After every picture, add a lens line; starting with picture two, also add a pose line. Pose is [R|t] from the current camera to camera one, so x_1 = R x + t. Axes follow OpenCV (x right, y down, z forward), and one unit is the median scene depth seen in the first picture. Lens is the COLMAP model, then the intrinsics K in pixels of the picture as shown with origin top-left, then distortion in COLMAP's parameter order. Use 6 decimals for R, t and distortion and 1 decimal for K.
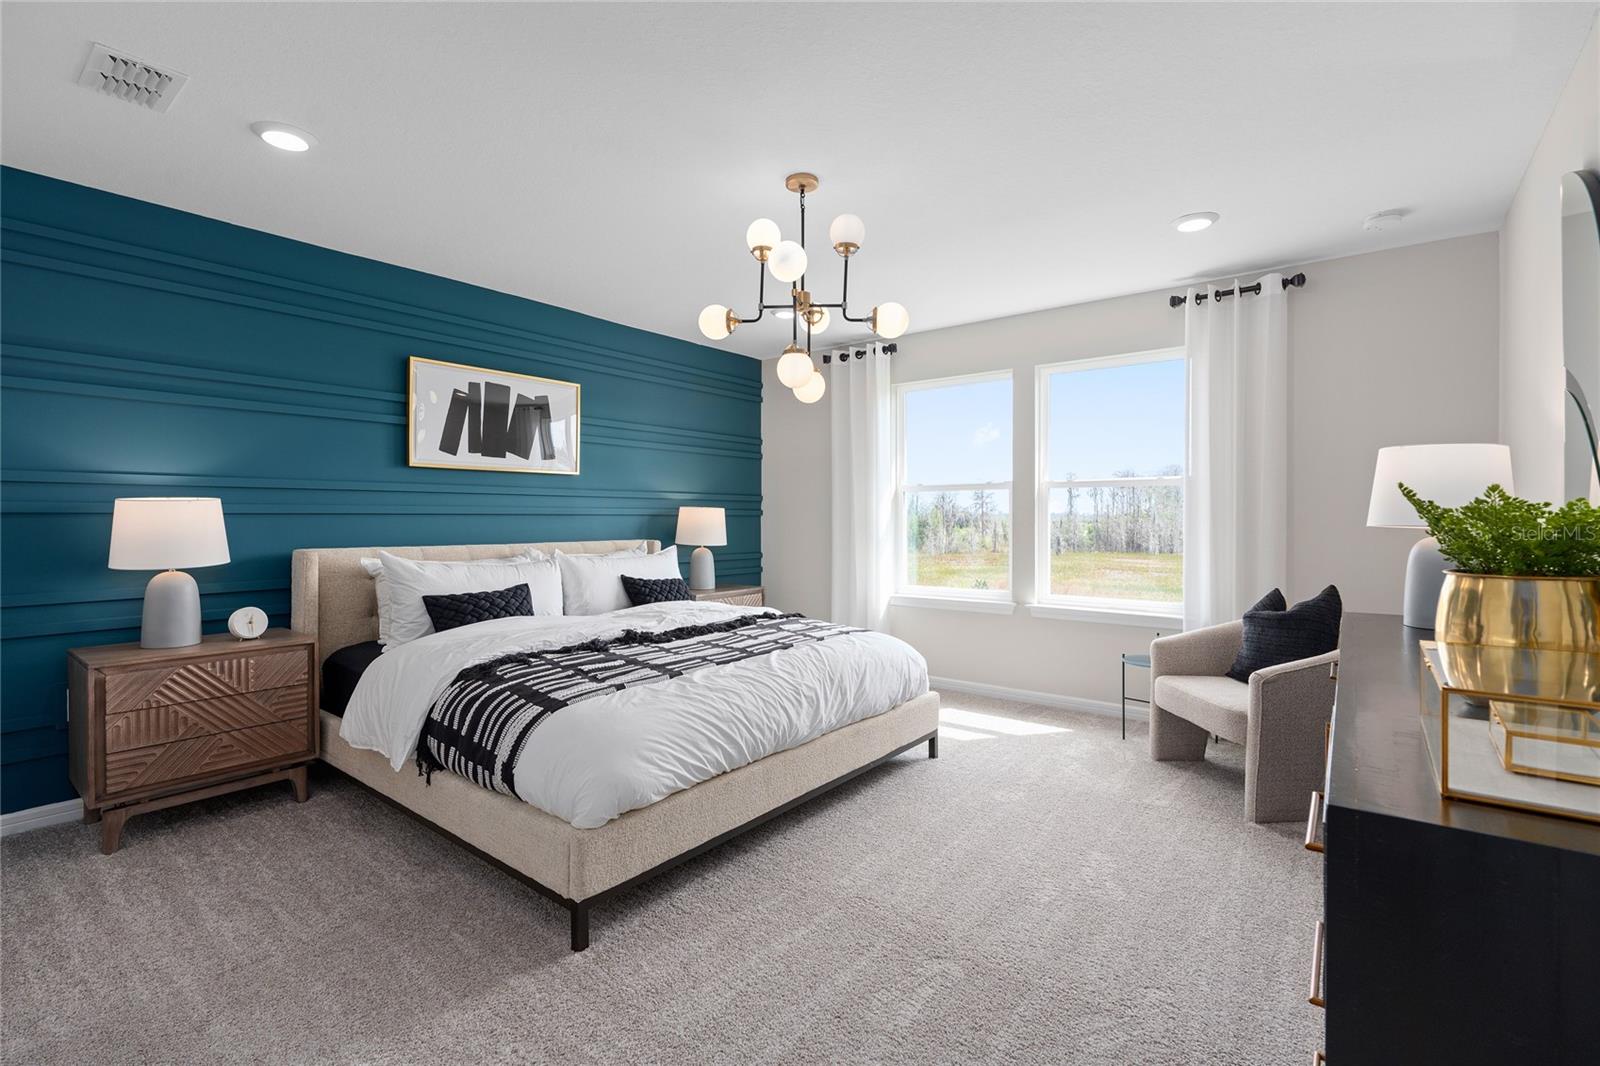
lens RADIAL K [[725.9, 0, 797.3], [0, 725.9, 545.7], [0, 0, 1]] dist [-0.008719, 0.002162]
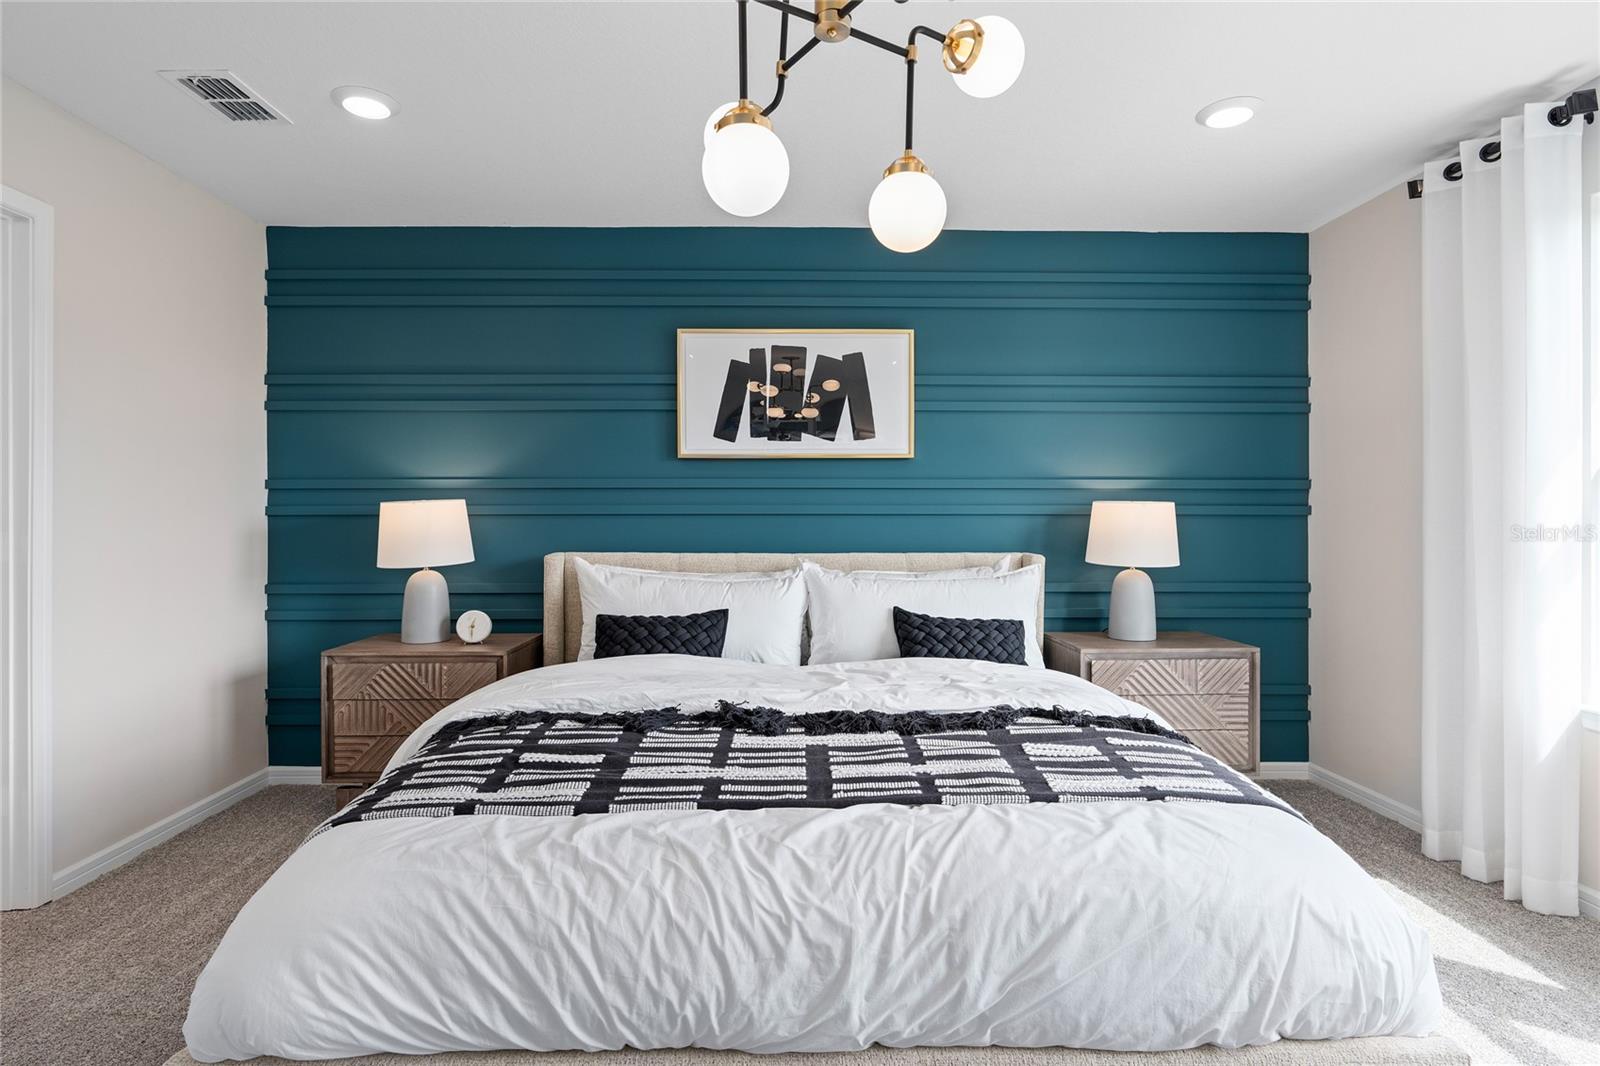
lens RADIAL K [[791.6, 0, 785.2], [0, 791.6, 530.2], [0, 0, 1]] dist [-0.011465, 0.004955]
pose [[0.633248, 0.010128, -0.773883, 0.264461], [-0.029895, 0.999488, -0.011382, -0.018813], [0.773371, 0.030343, 0.633227, 0.516374]]
